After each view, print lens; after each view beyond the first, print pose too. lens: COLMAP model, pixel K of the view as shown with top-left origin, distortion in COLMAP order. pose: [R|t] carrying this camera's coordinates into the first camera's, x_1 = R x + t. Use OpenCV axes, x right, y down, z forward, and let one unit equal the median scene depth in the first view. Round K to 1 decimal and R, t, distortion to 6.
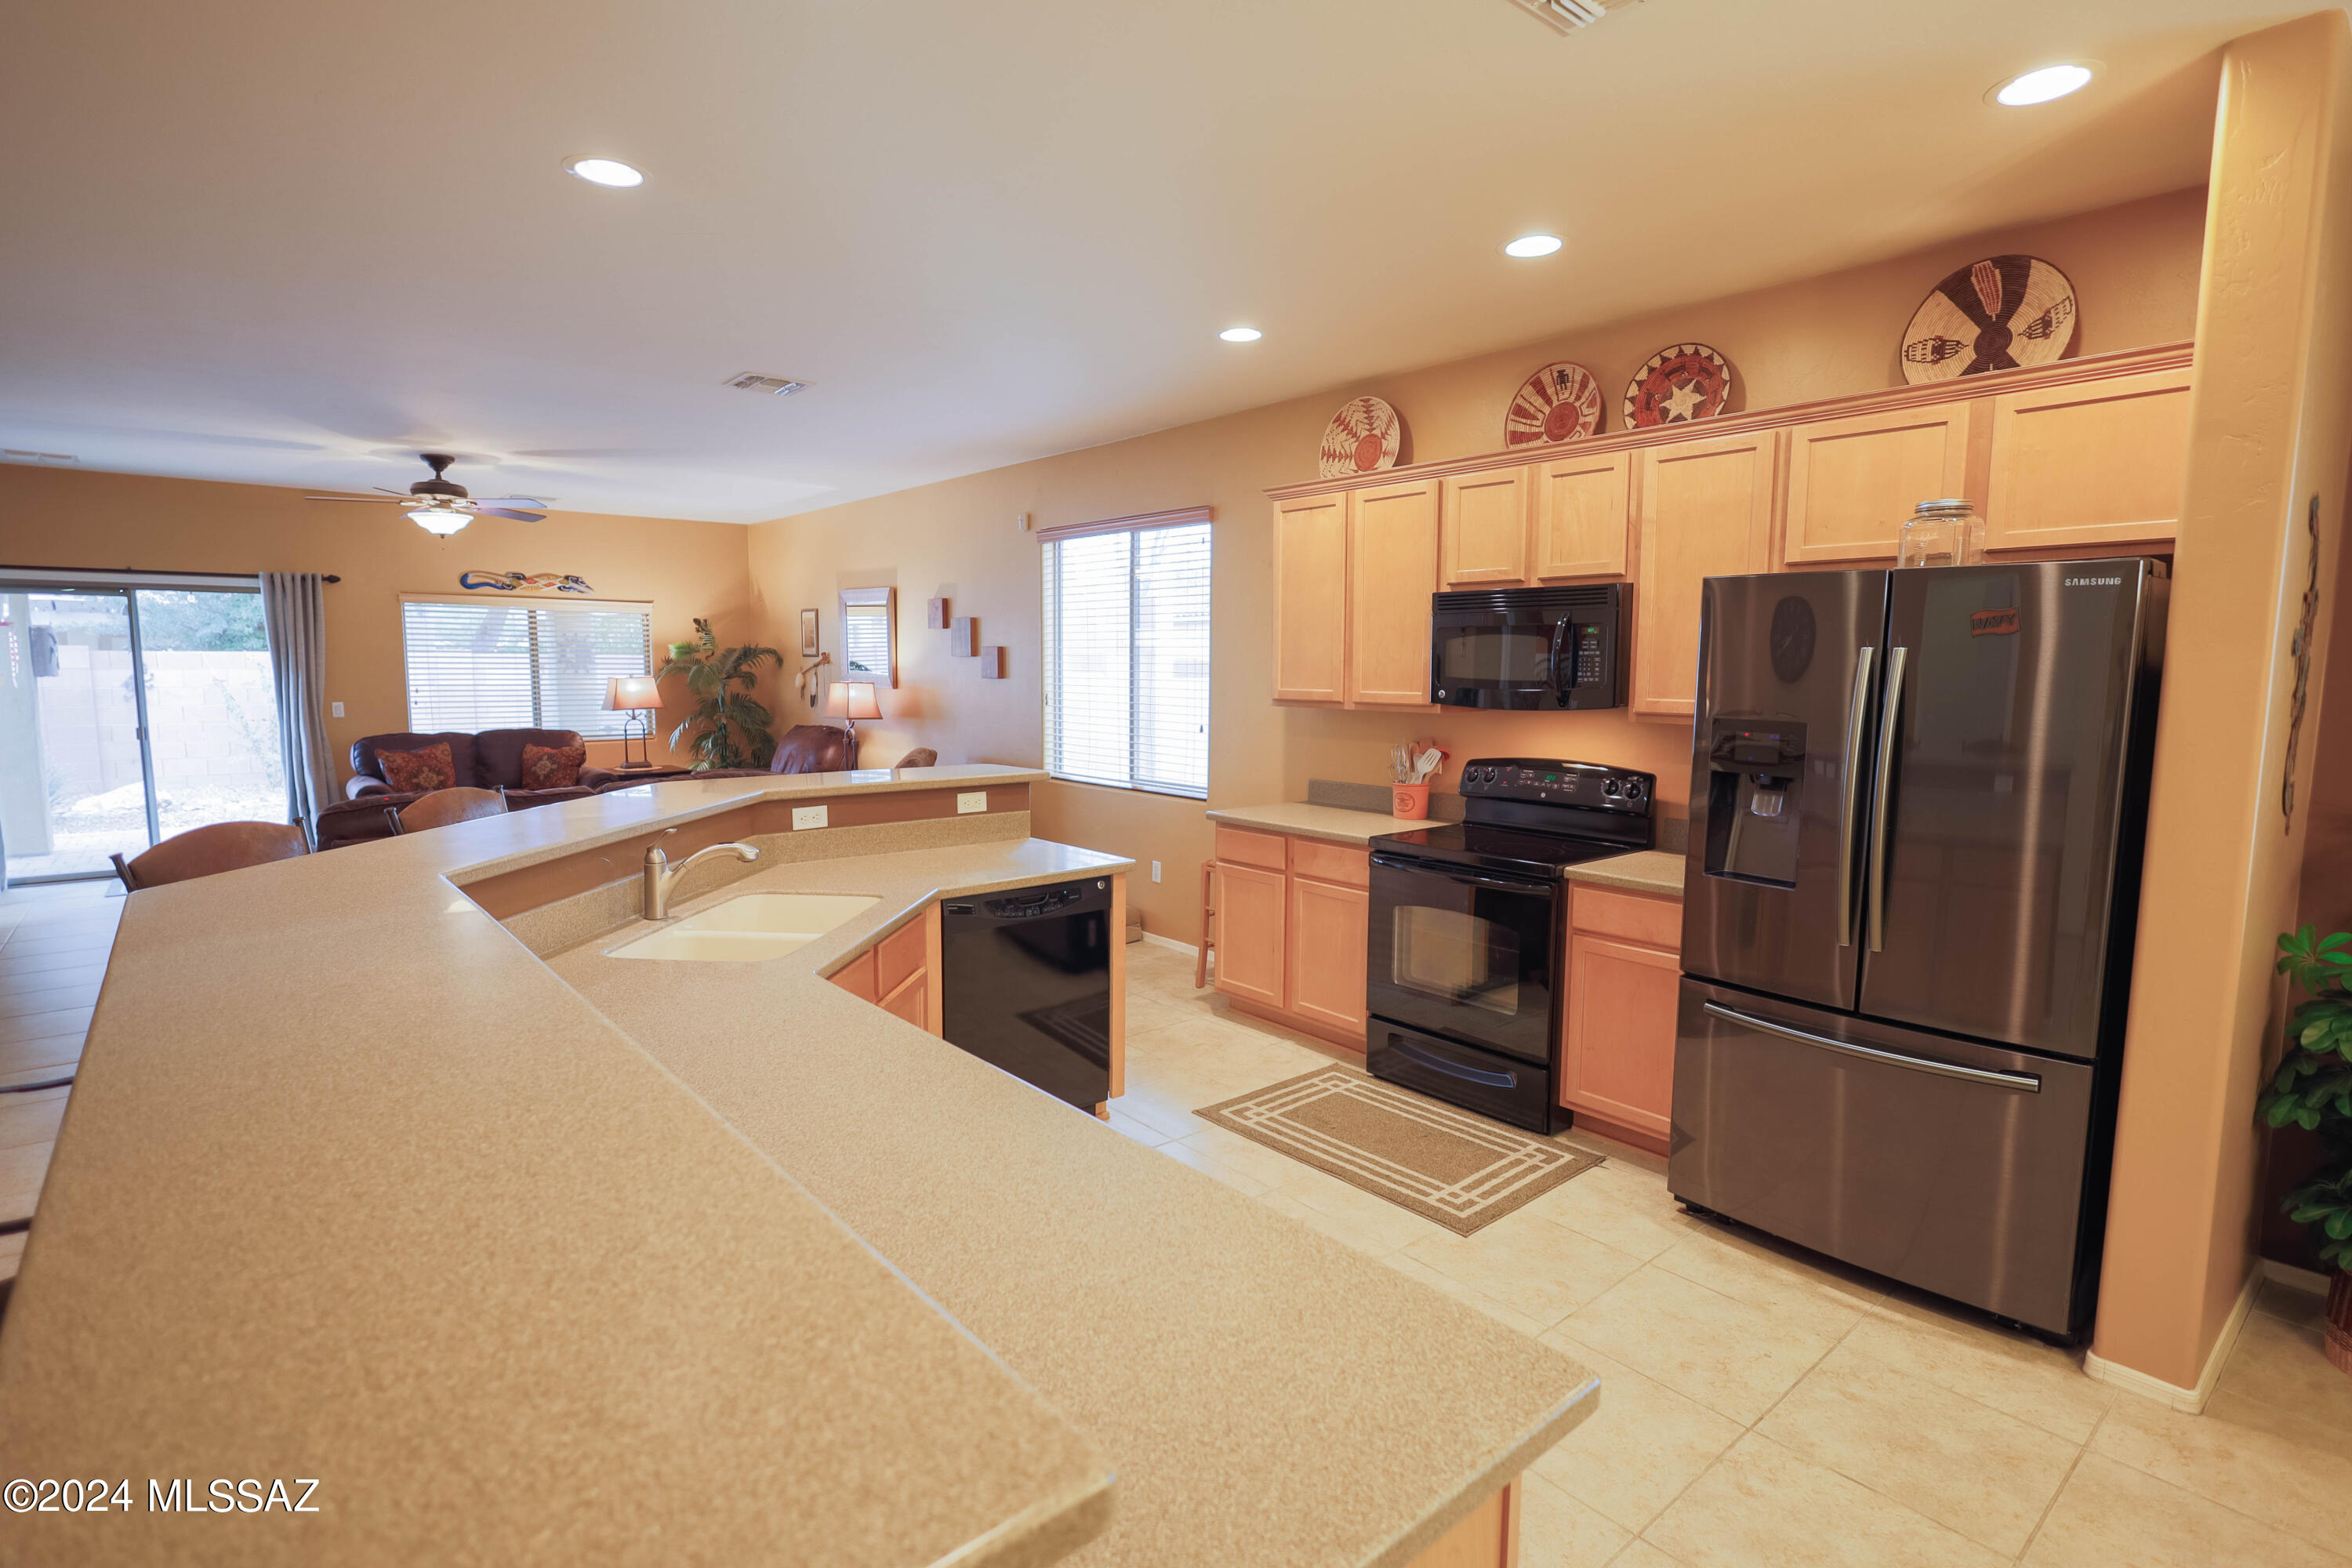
lens RADIAL K [[1156.7, 0, 1165.1], [0, 1156.7, 783.5], [0, 0, 1]] dist [-0.002049, 0.004245]
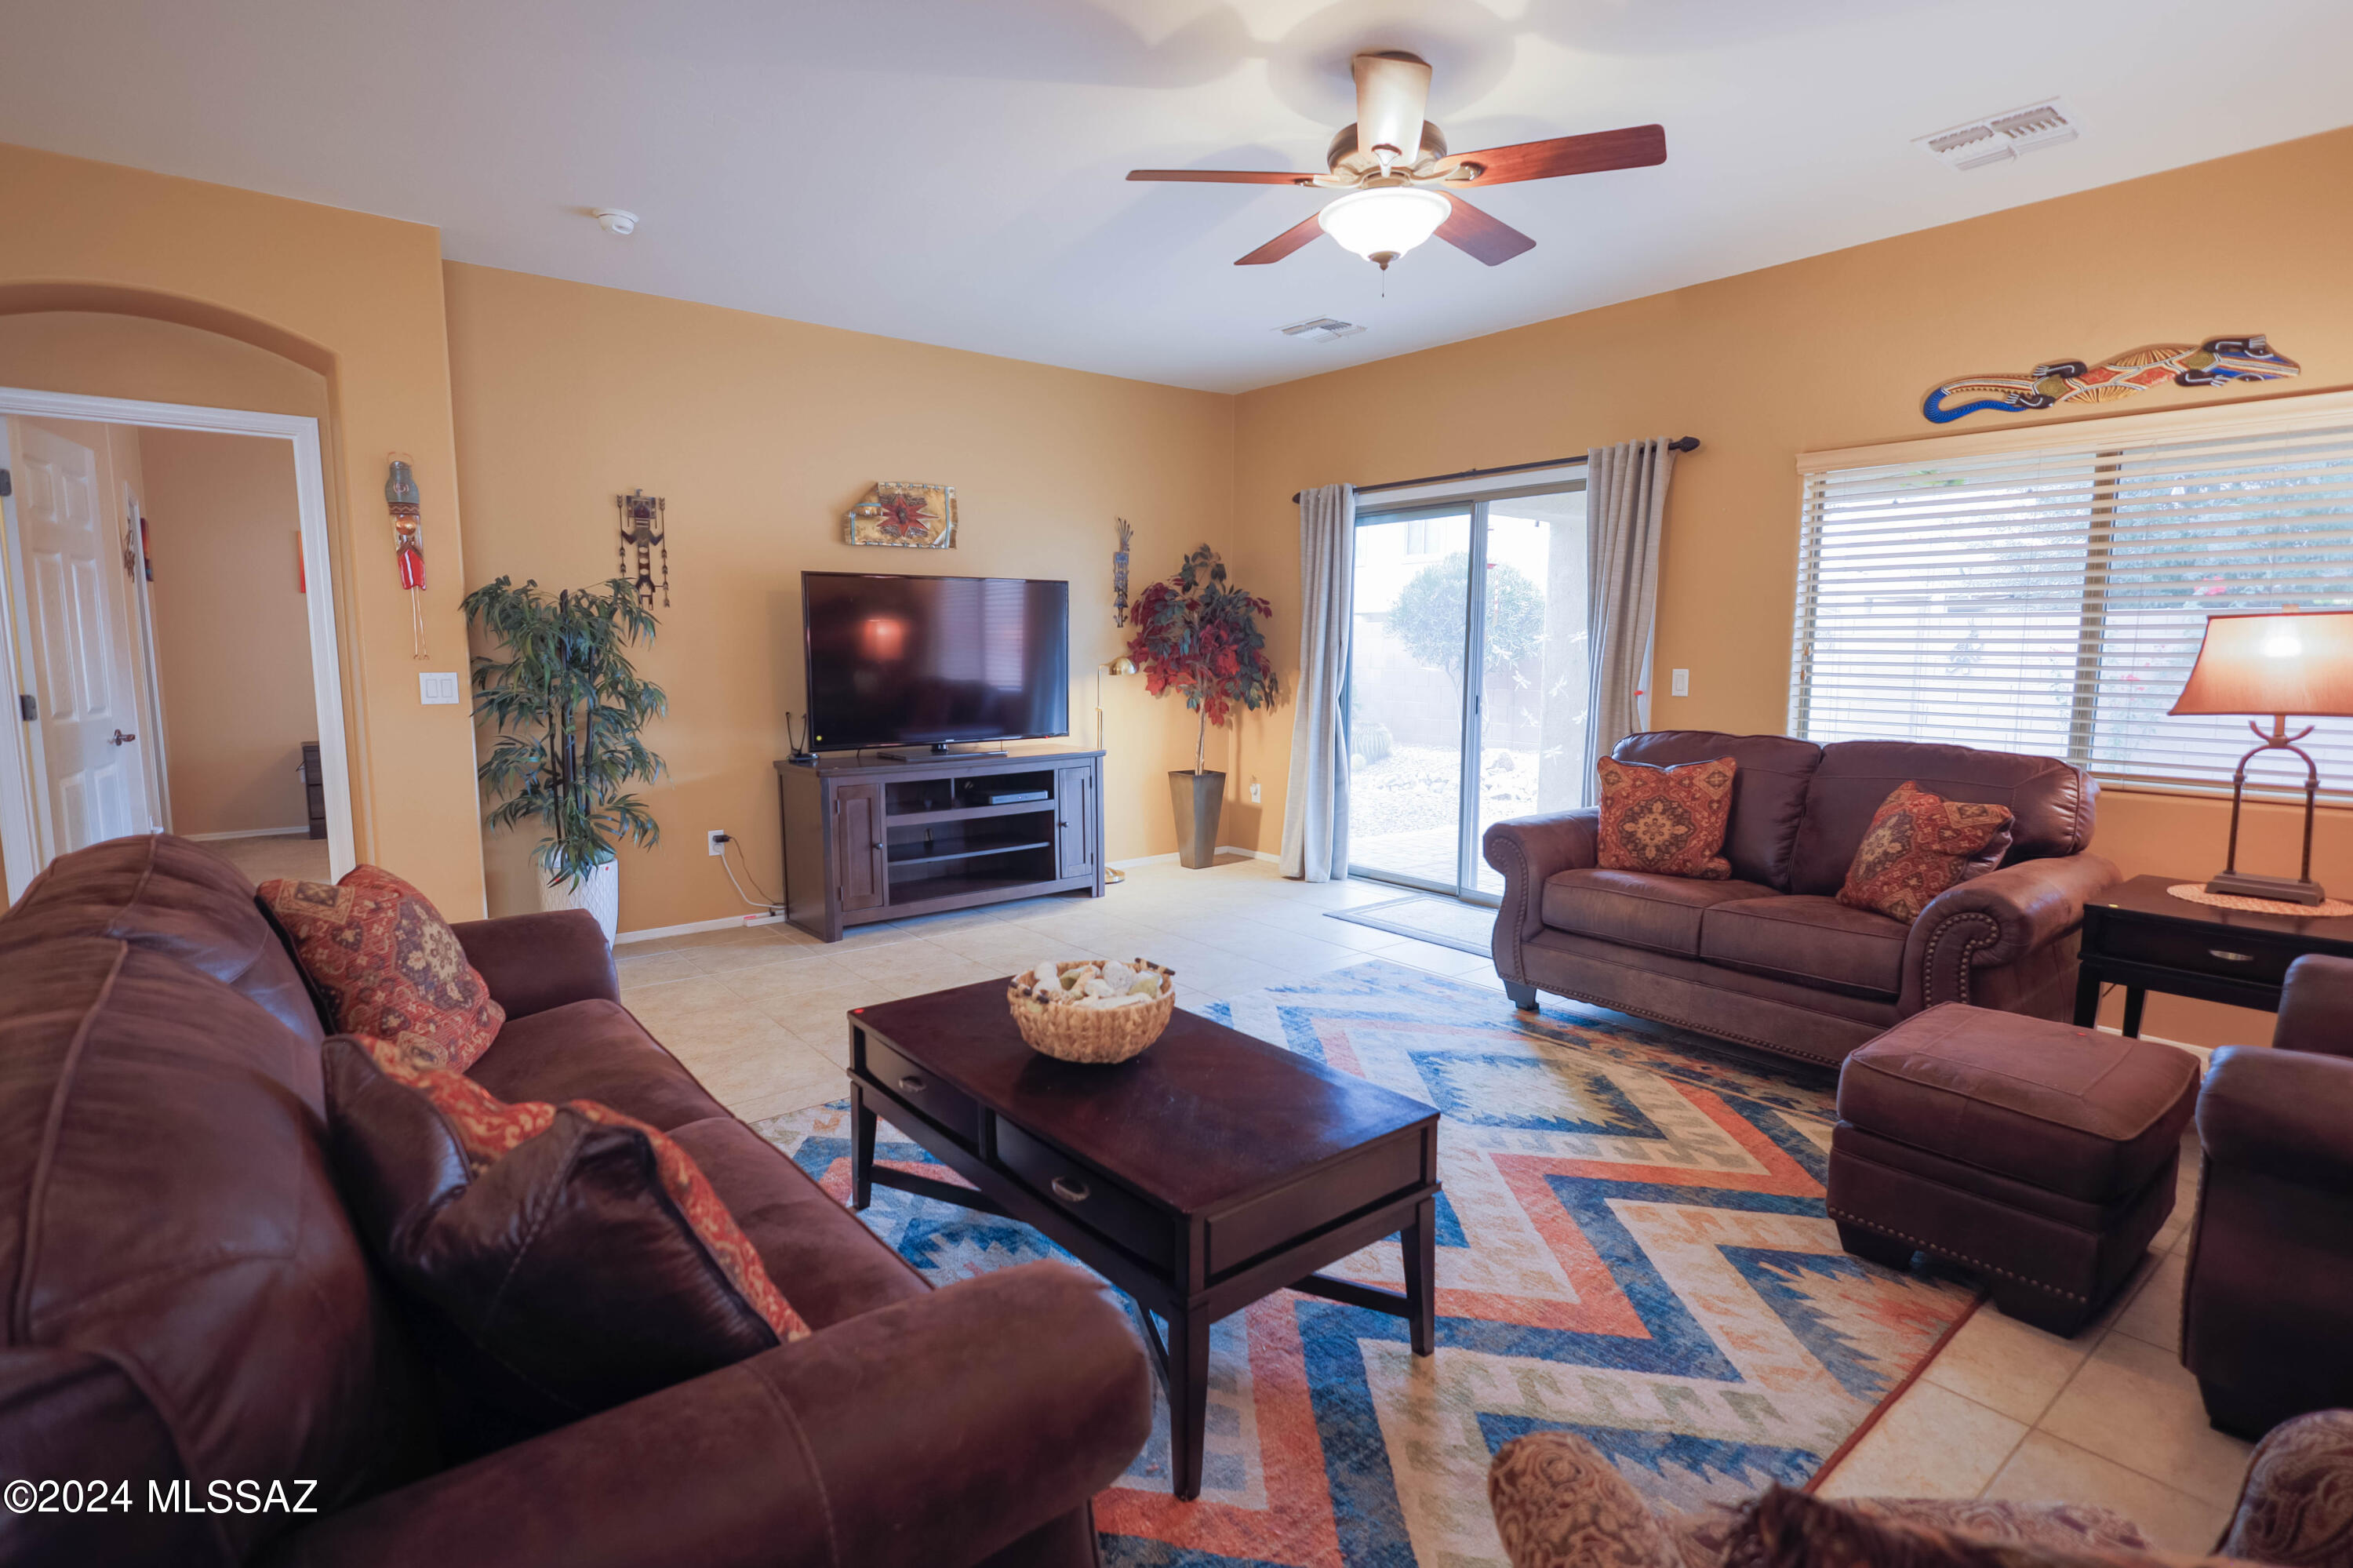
lens RADIAL K [[1157.3, 0, 1181.1], [0, 1157.3, 785.6], [0, 0, 1]] dist [-0.002049, 0.004245]
pose [[-0.020061, 0.118852, -0.992709, -0.262872], [-0.103995, 0.987275, 0.120303, -0.102906], [0.994375, 0.105650, -0.007446, 1.393424]]
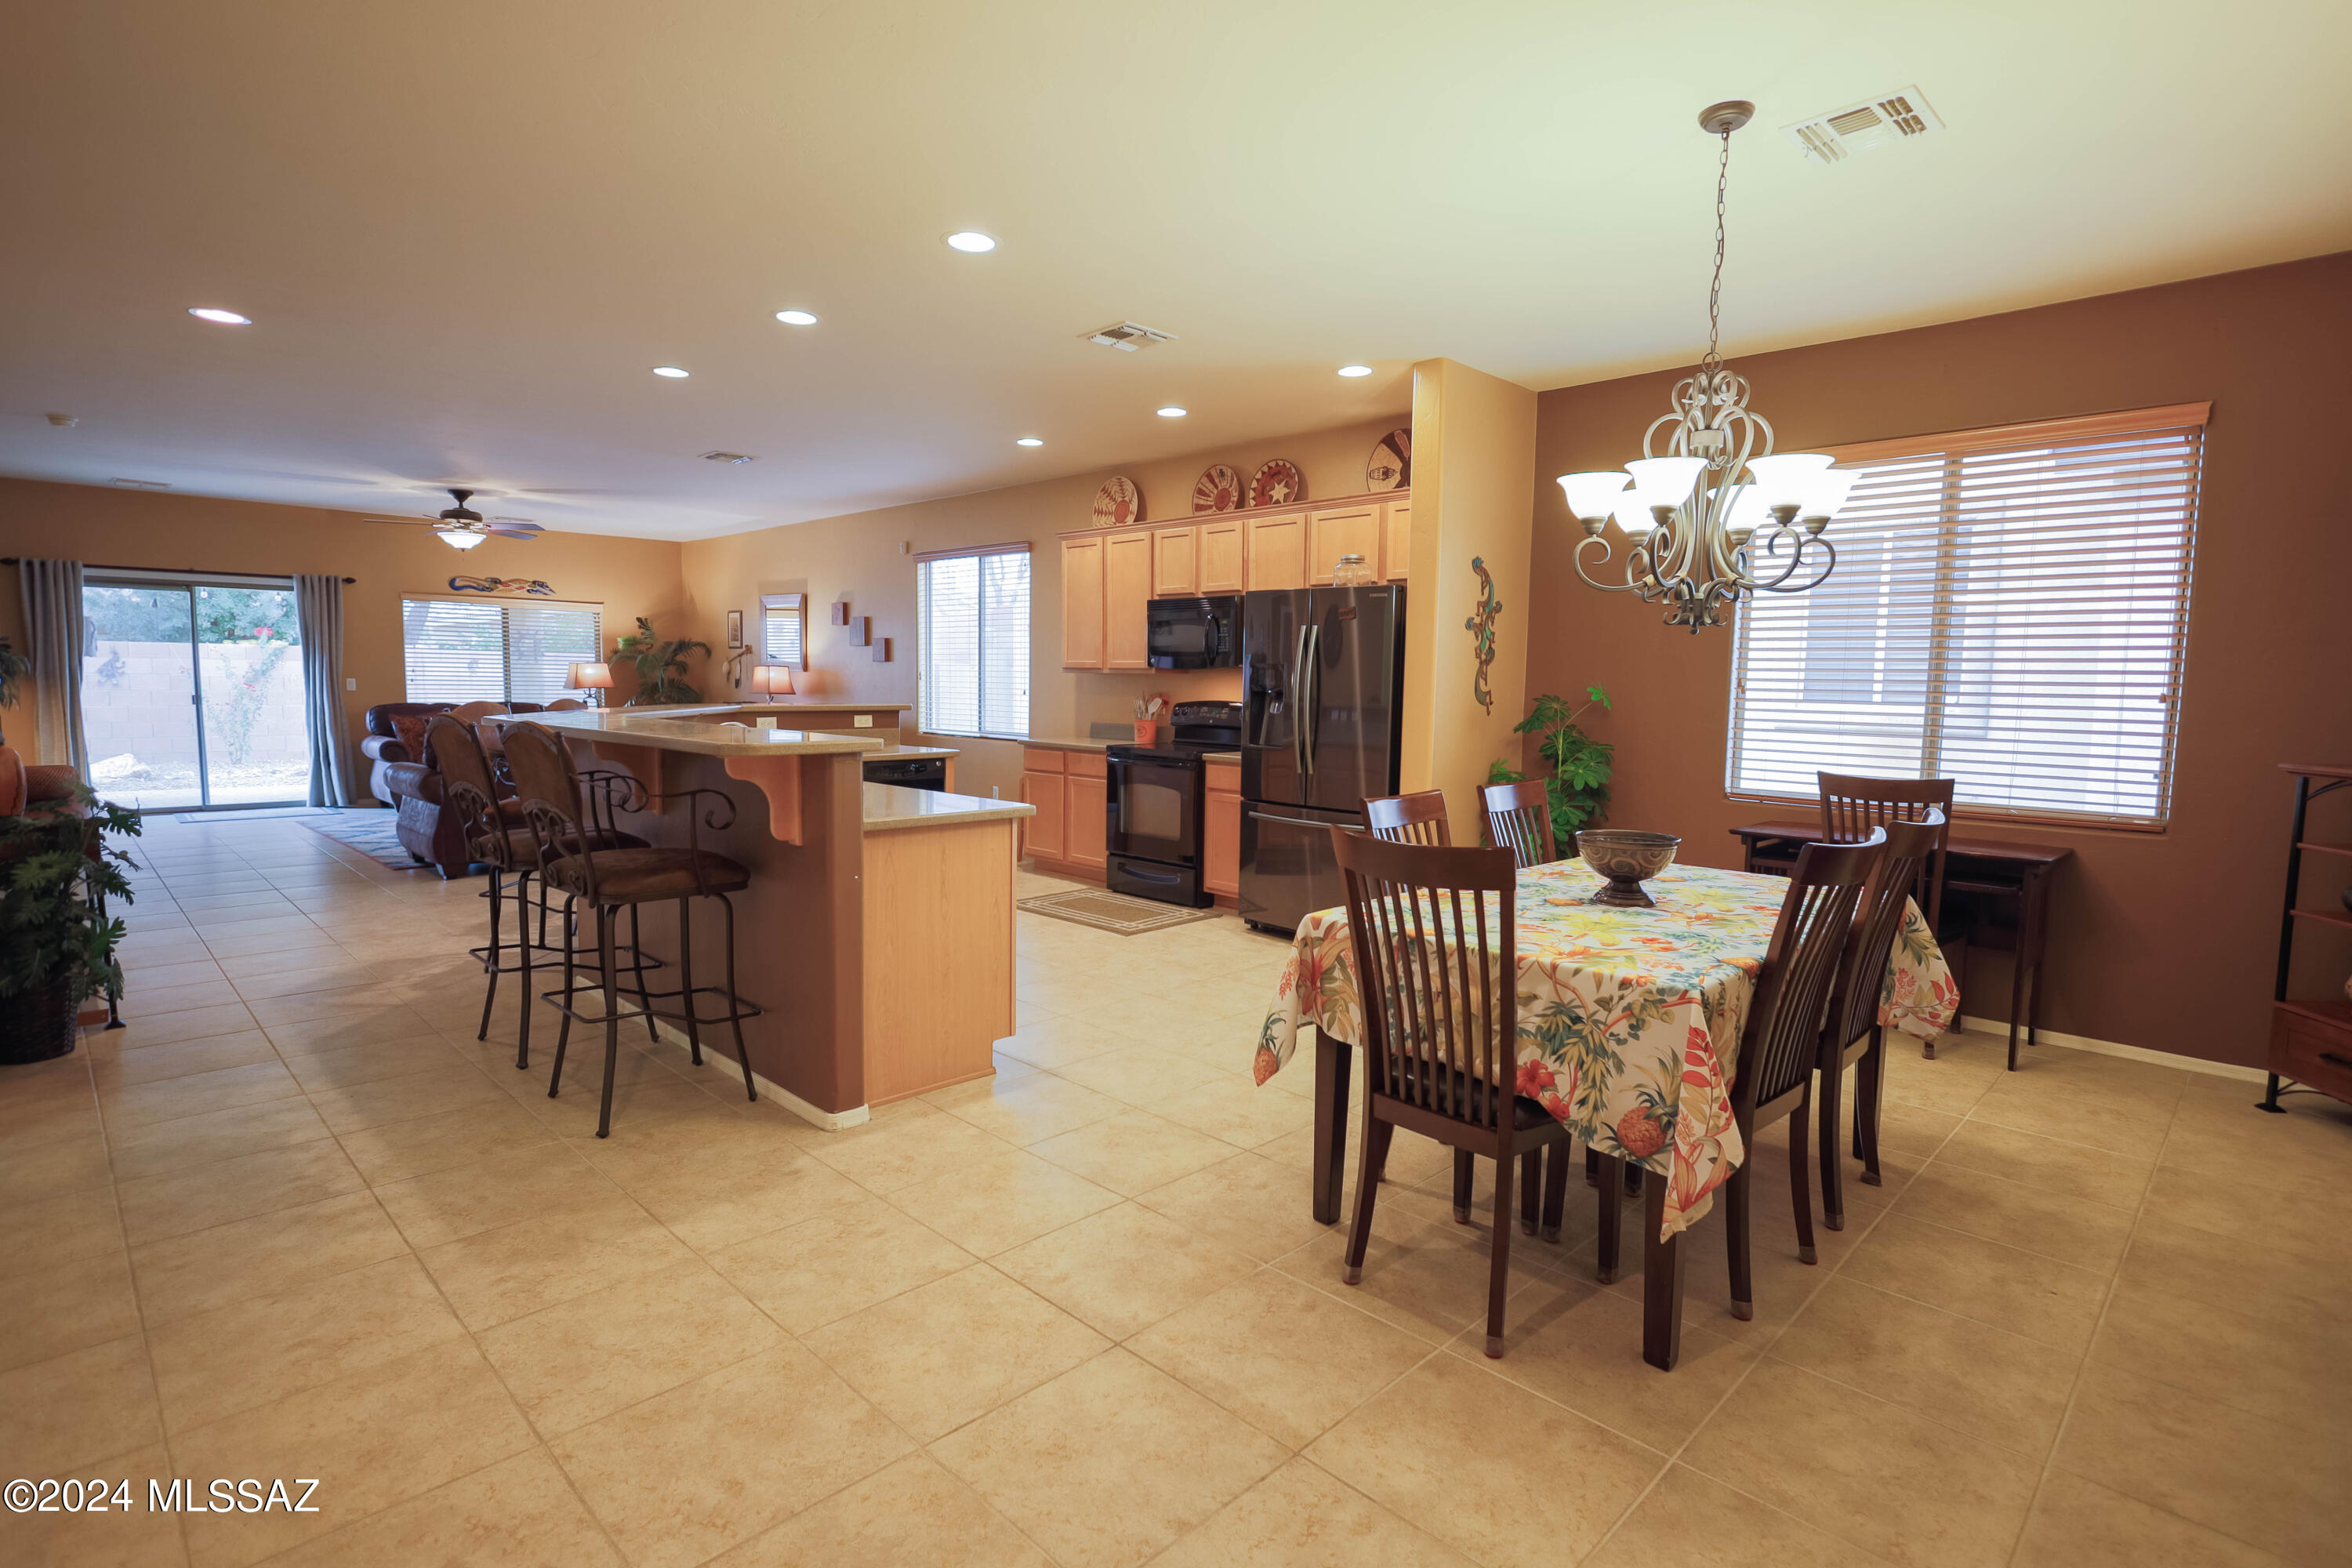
lens RADIAL K [[1156.7, 0, 1164.4], [0, 1156.7, 784.1], [0, 0, 1]] dist [-0.002049, 0.004245]
pose [[0.996388, 0.001808, 0.084898, 0.104413], [-0.000702, 0.999914, -0.013065, 0.109011], [-0.084914, 0.012958, 0.996304, -0.586527]]
